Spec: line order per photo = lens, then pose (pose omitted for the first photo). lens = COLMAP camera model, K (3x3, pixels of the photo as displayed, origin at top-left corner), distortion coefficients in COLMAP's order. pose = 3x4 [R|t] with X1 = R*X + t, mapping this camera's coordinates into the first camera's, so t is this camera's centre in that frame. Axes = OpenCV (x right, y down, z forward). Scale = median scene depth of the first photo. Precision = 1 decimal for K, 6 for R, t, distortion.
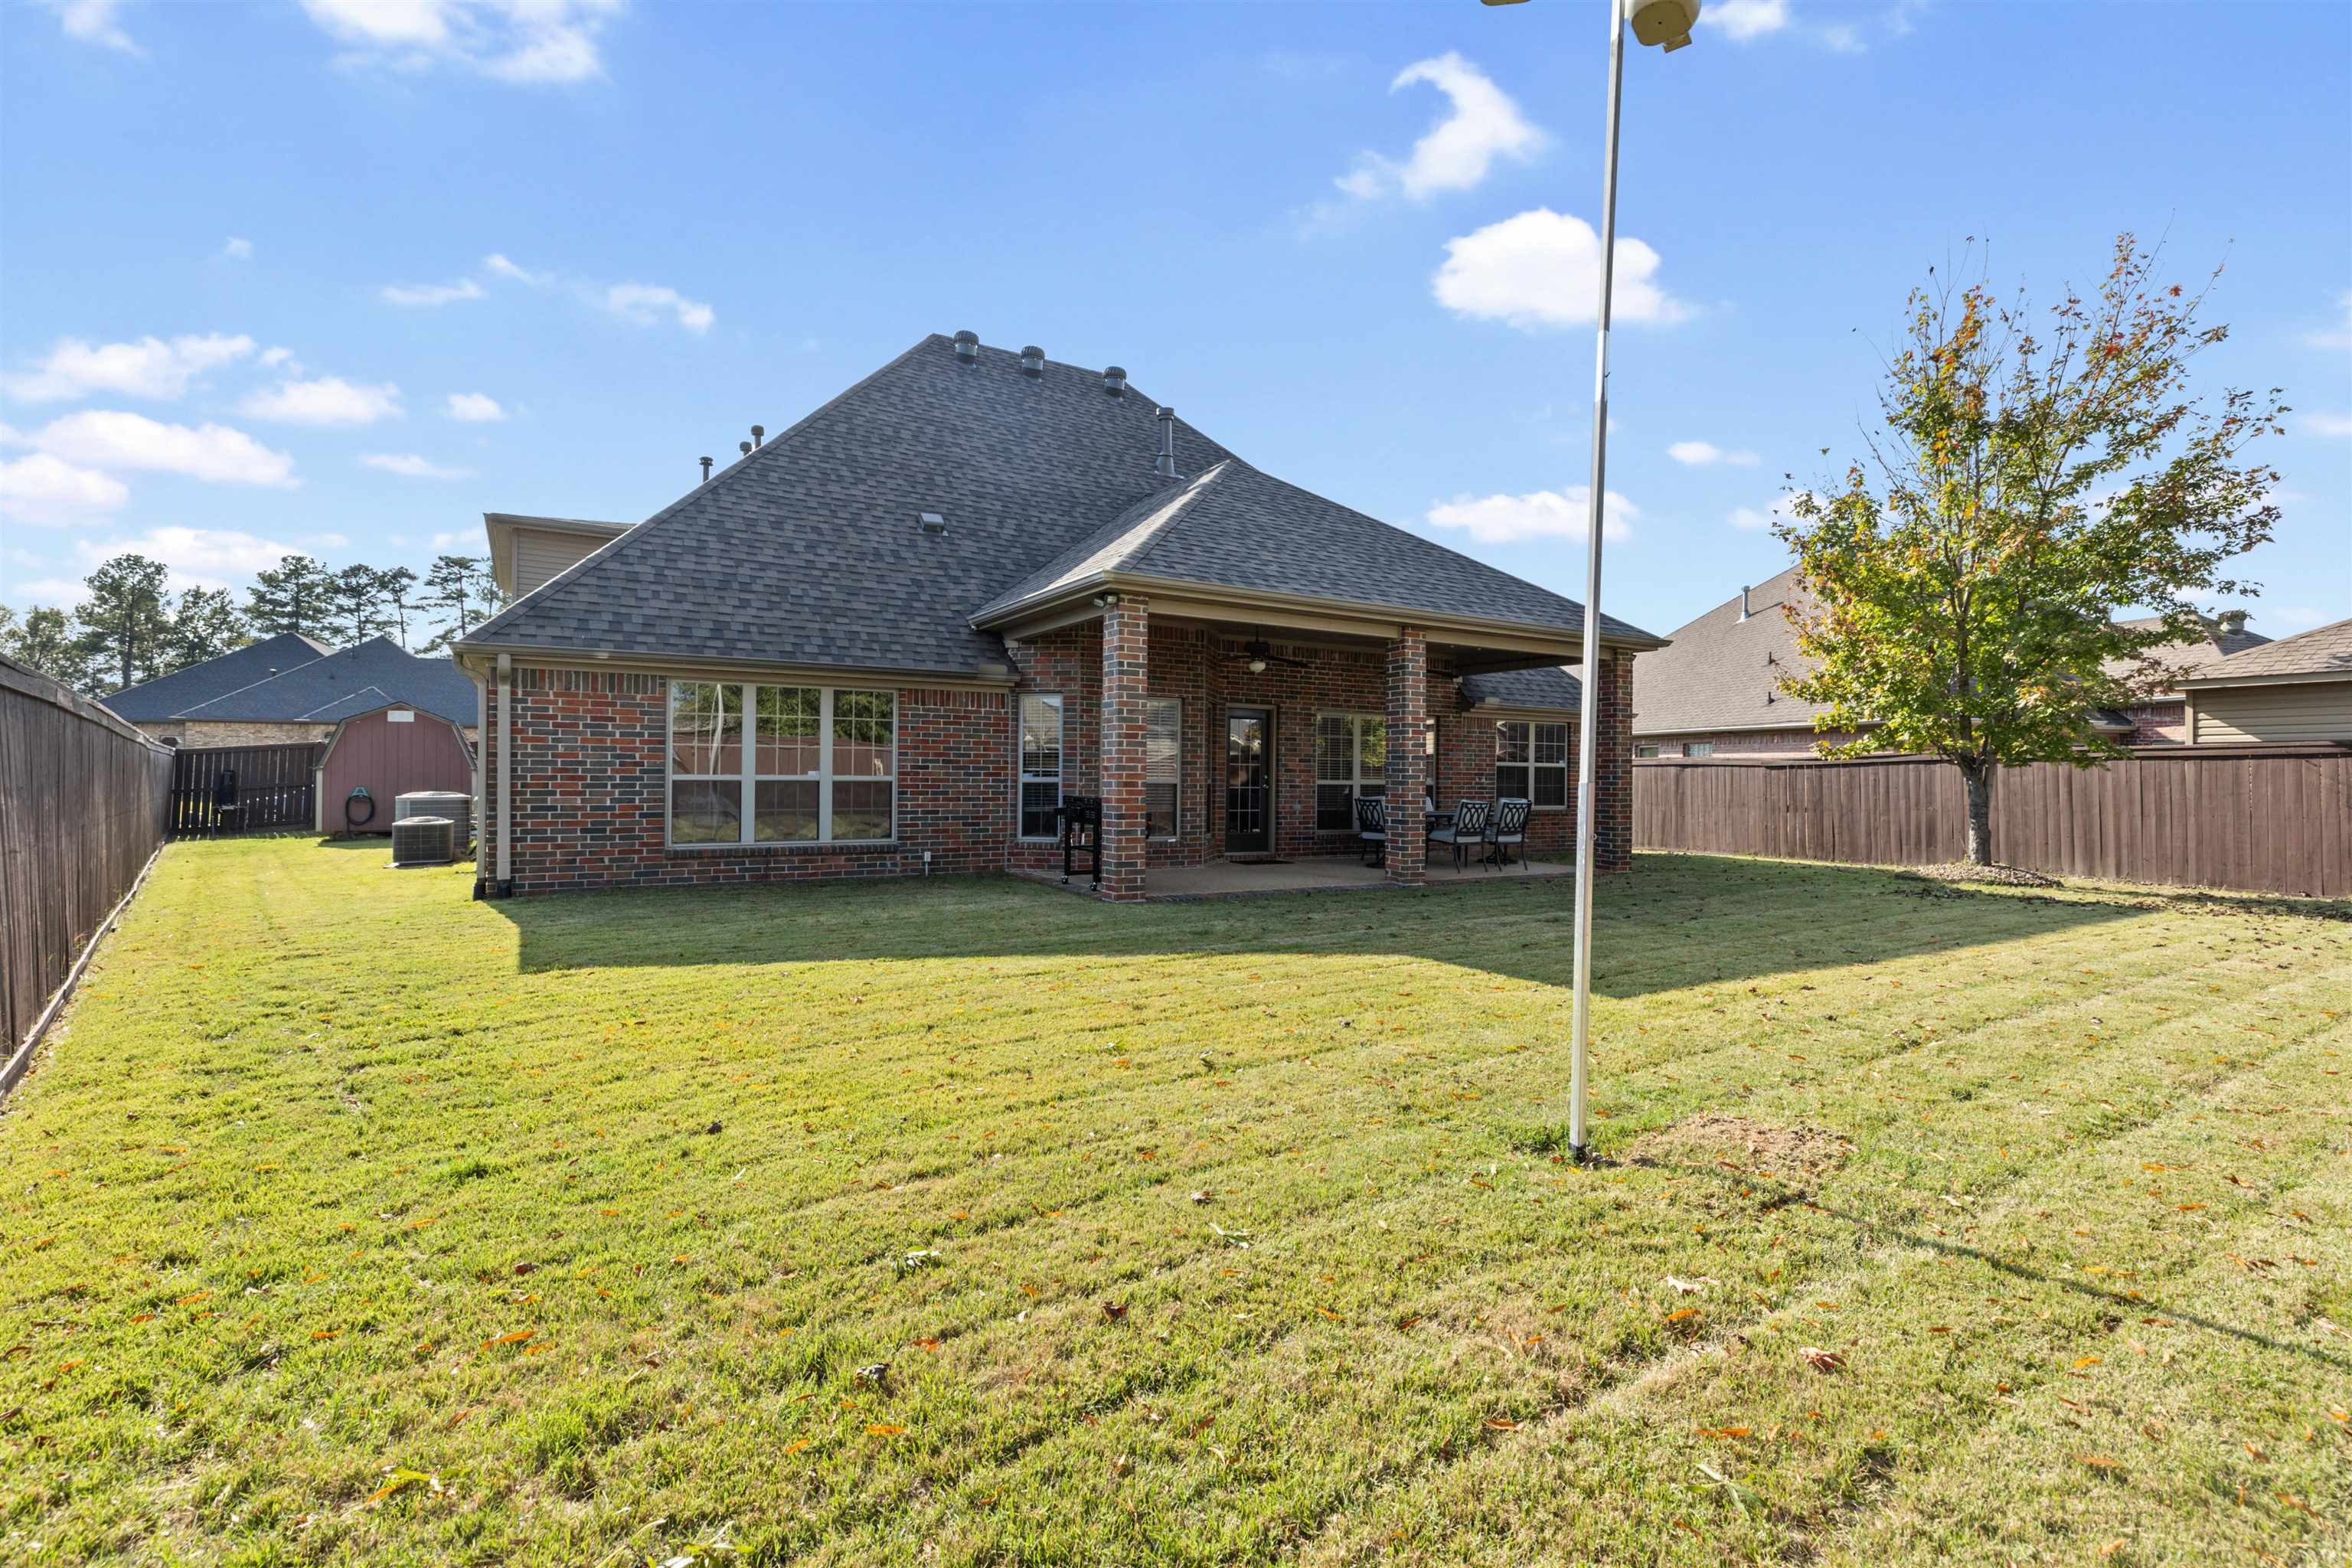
lens RADIAL K [[1071.0, 0, 1175.7], [0, 1071.0, 789.7], [0, 0, 1]] dist [0.000423, 0.000039]
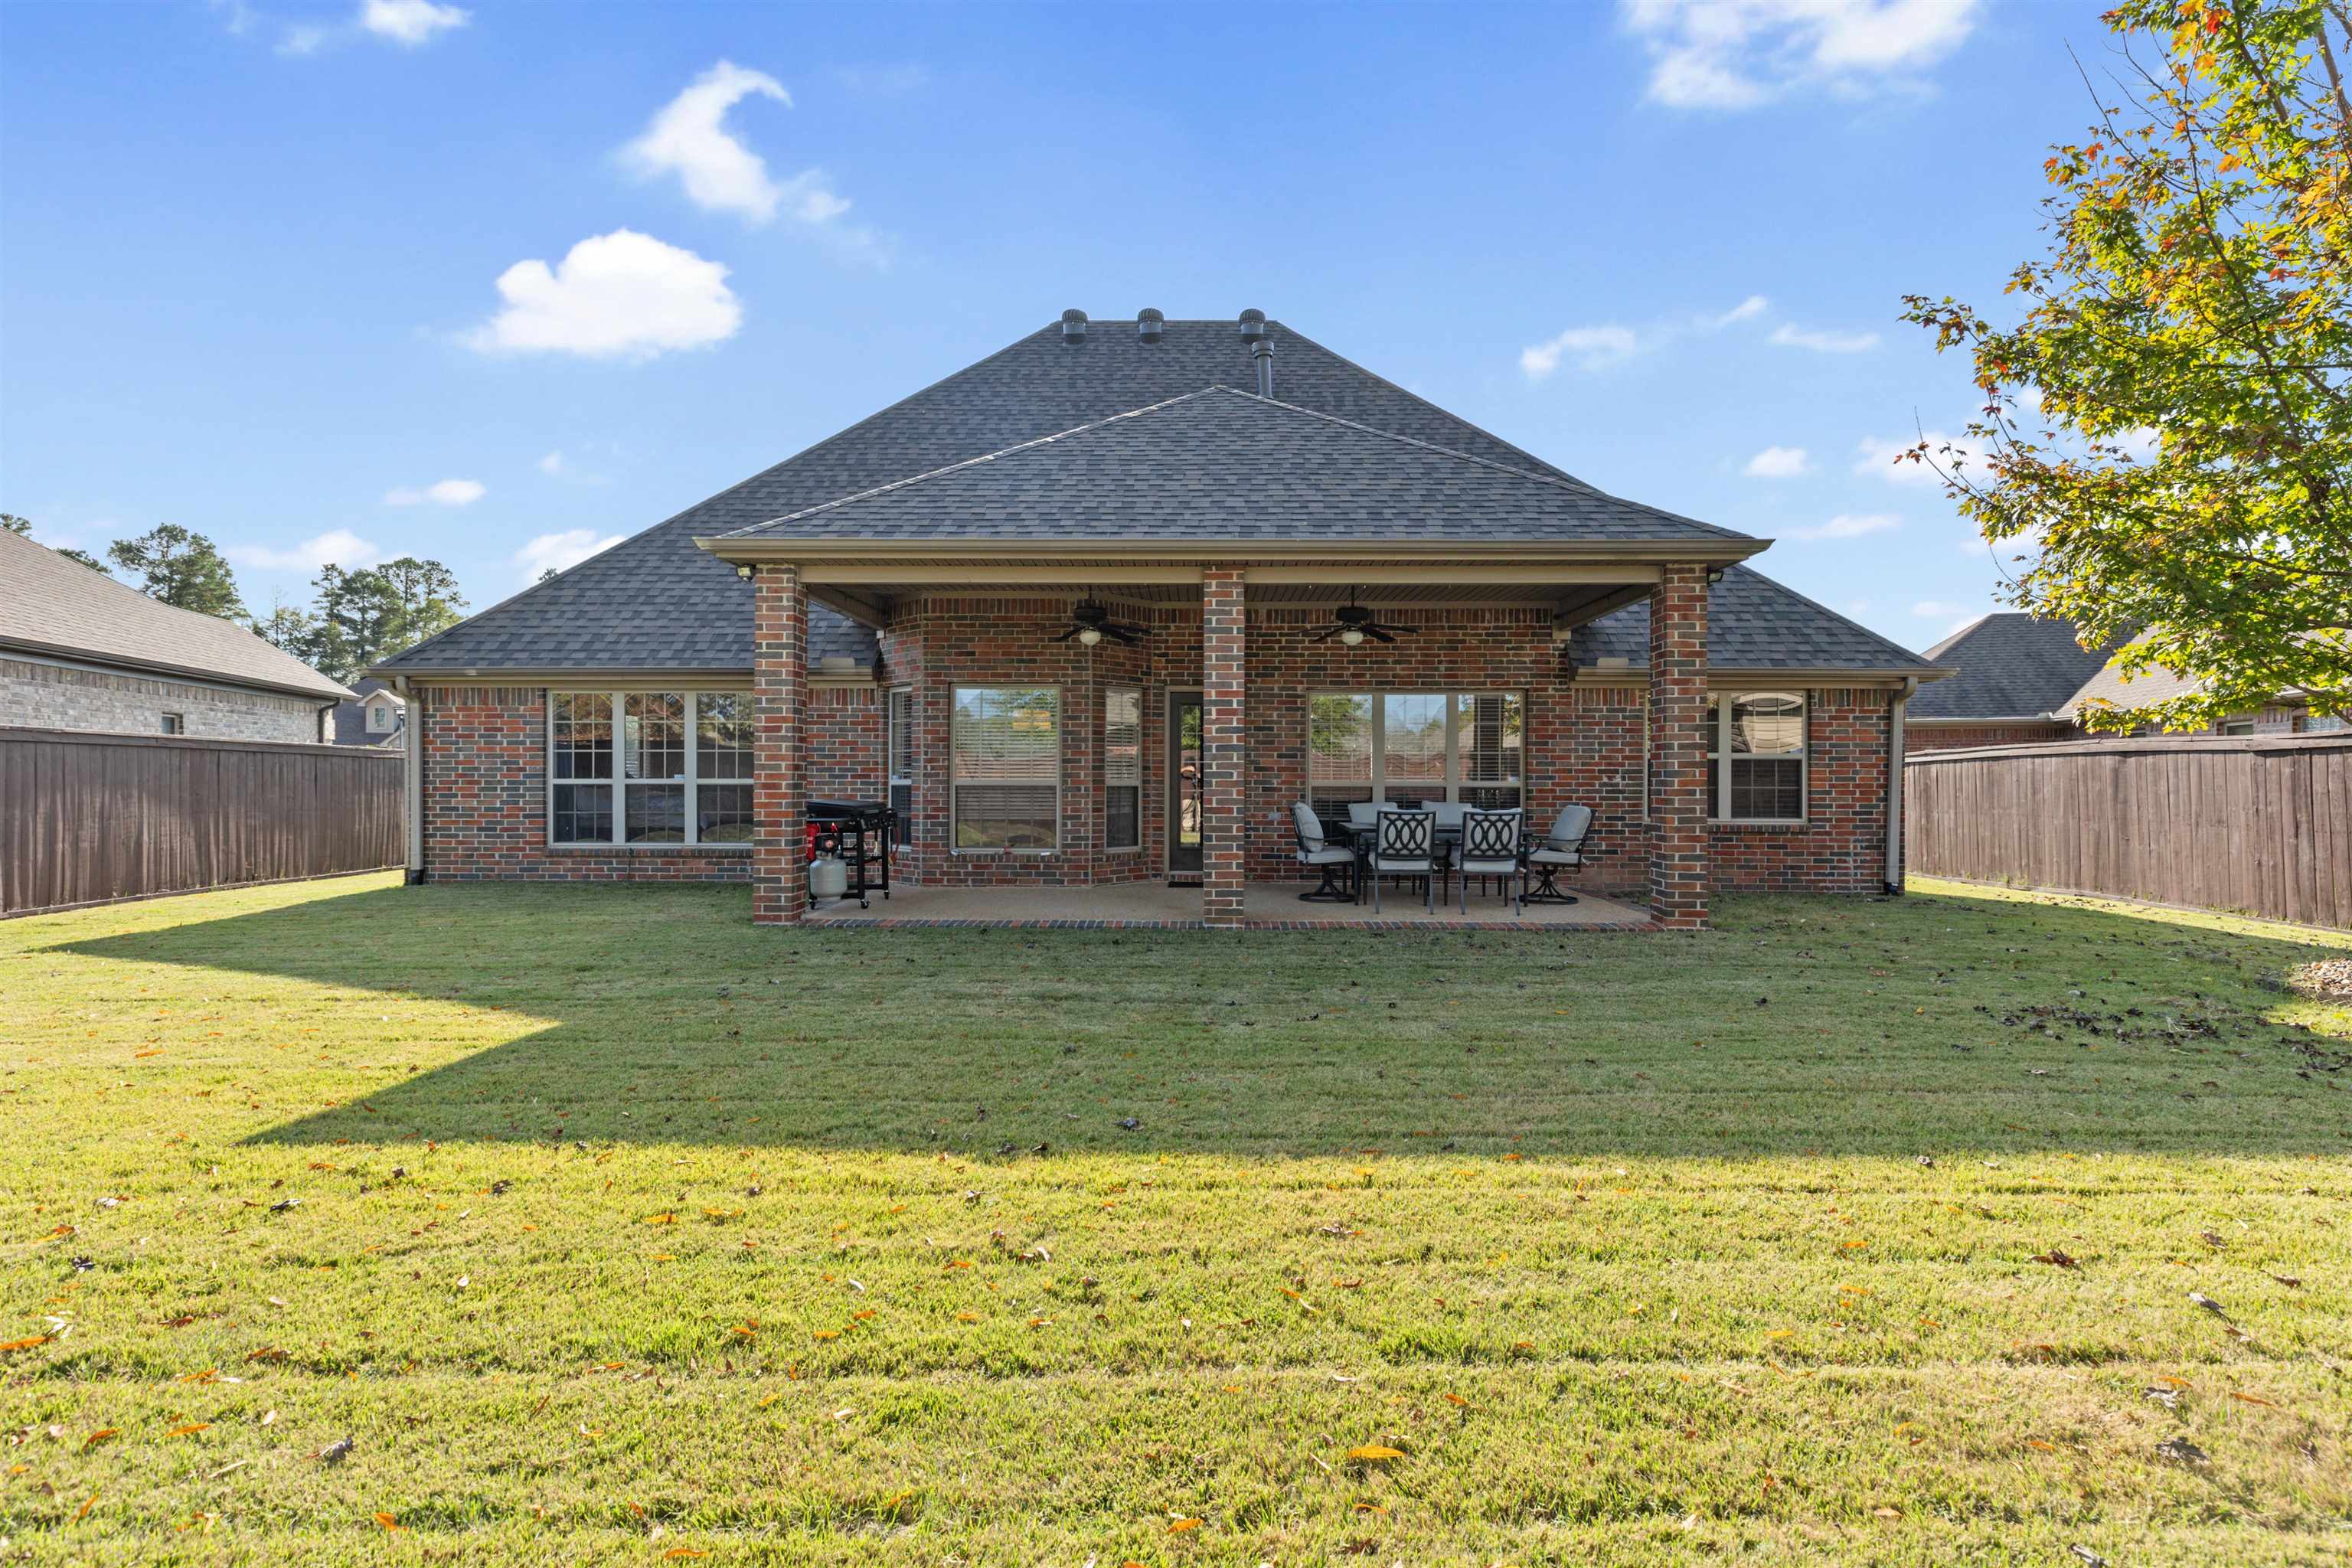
lens RADIAL K [[1071.0, 0, 1175.2], [0, 1071.0, 770.6], [0, 0, 1]] dist [0.000423, 0.000039]
pose [[0.841488, -0.011176, -0.540160, 0.556977], [-0.000997, 0.999752, -0.022238, 0.000914], [0.540274, 0.019252, 0.841269, 0.369550]]
